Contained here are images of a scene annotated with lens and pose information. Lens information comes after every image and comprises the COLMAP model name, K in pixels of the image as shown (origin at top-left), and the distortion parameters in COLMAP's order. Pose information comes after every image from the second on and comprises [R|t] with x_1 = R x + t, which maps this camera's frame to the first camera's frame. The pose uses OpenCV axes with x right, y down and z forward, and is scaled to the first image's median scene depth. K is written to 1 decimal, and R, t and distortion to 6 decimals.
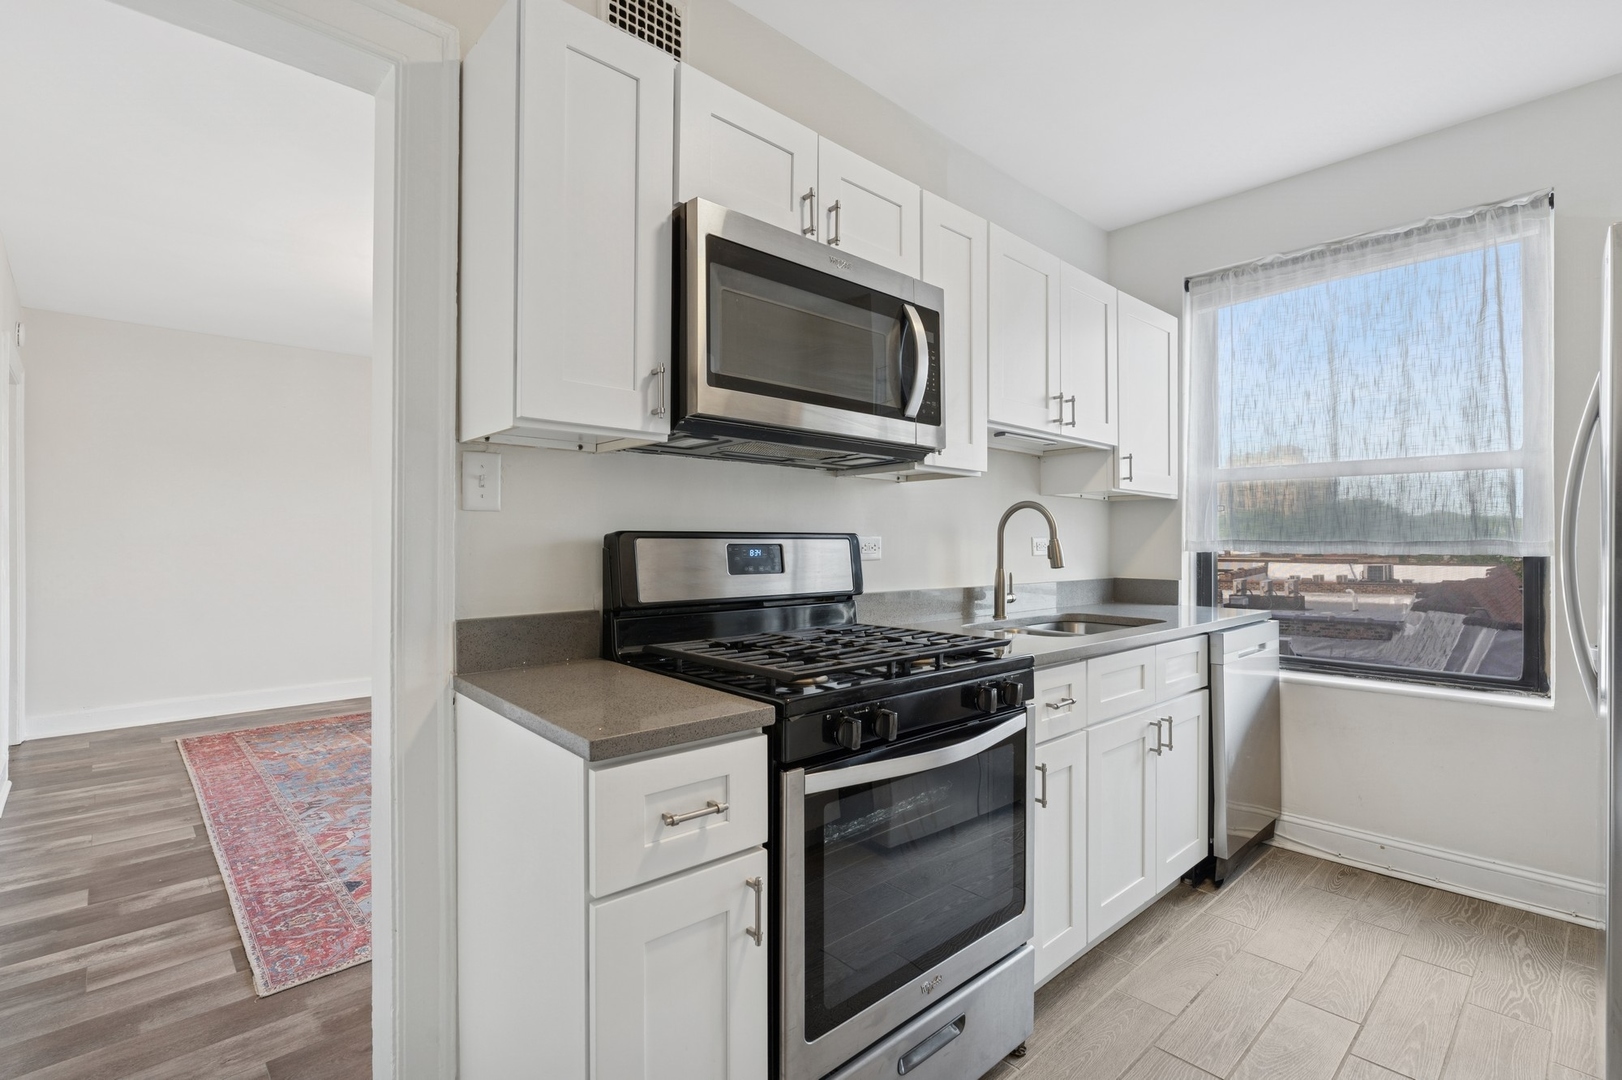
lens RADIAL K [[754.9, 0, 810.9], [0, 754.9, 540.1], [0, 0, 1]] dist [-0.004847, -0.000621]
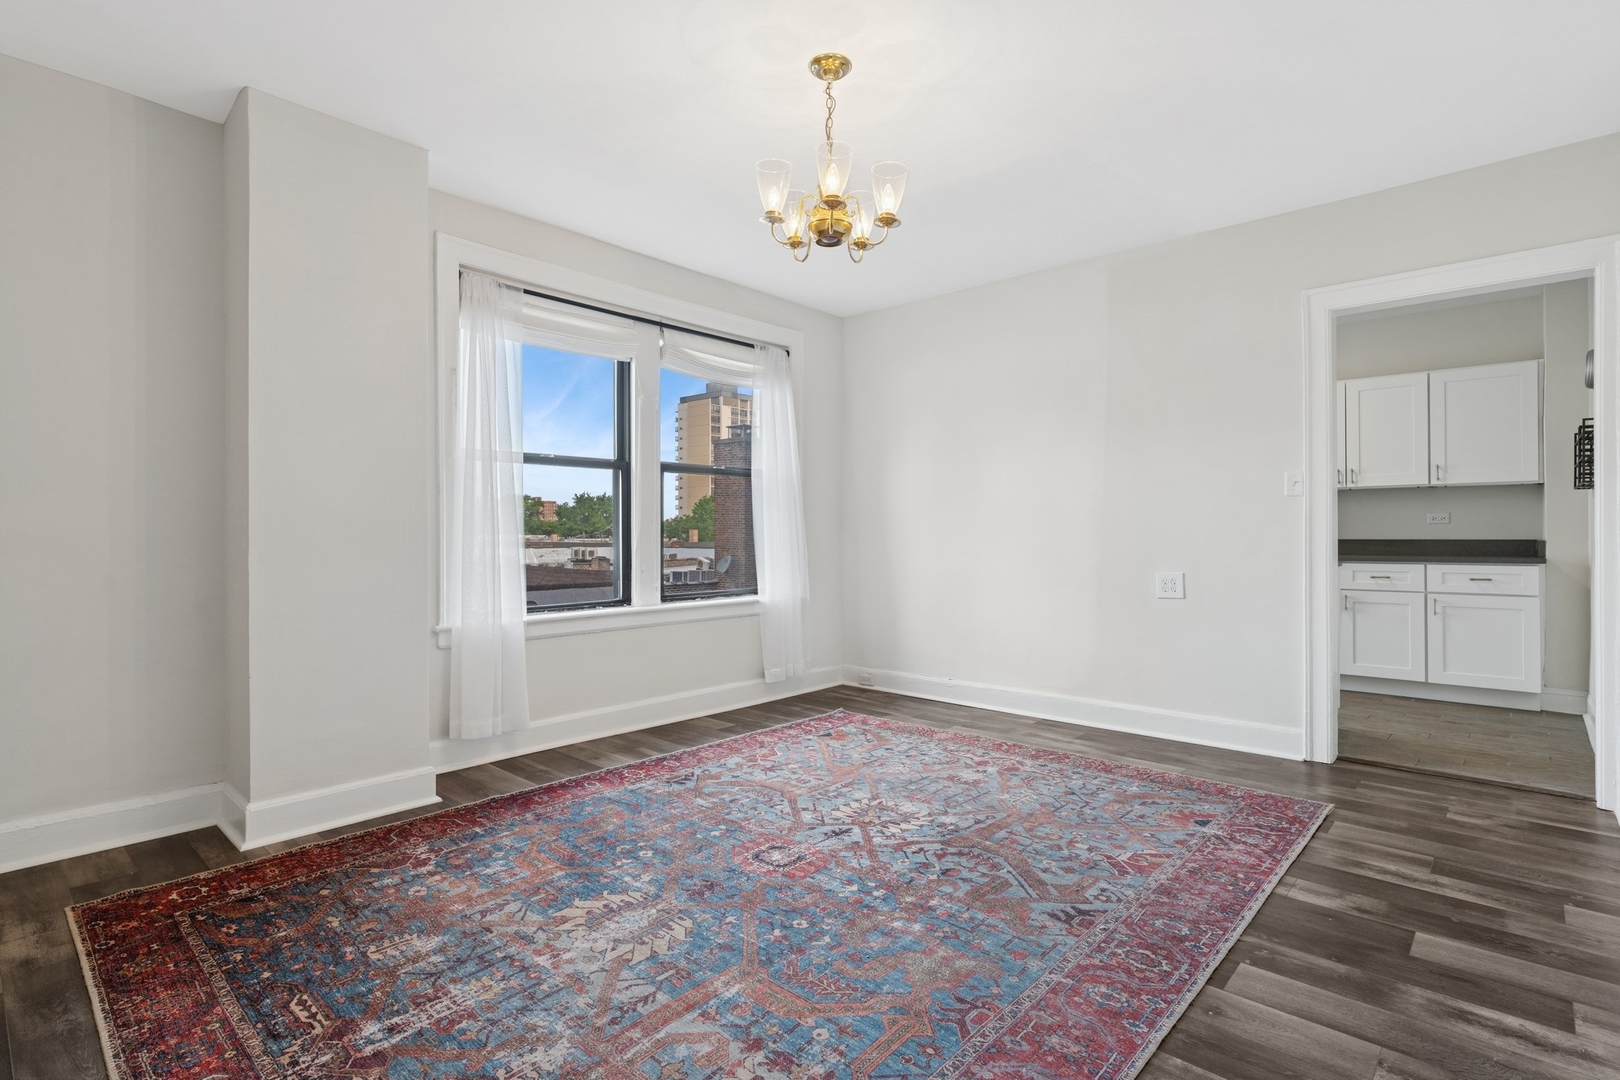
lens RADIAL K [[789.6, 0, 809.1], [0, 789.6, 534.5], [0, 0, 1]] dist [-0.010235, -0.000387]
pose [[-0.079762, 0.005888, 0.996797, -1.673055], [0.005044, 0.999972, -0.005503, 0.050458], [-0.996801, 0.004589, -0.079790, 1.636125]]
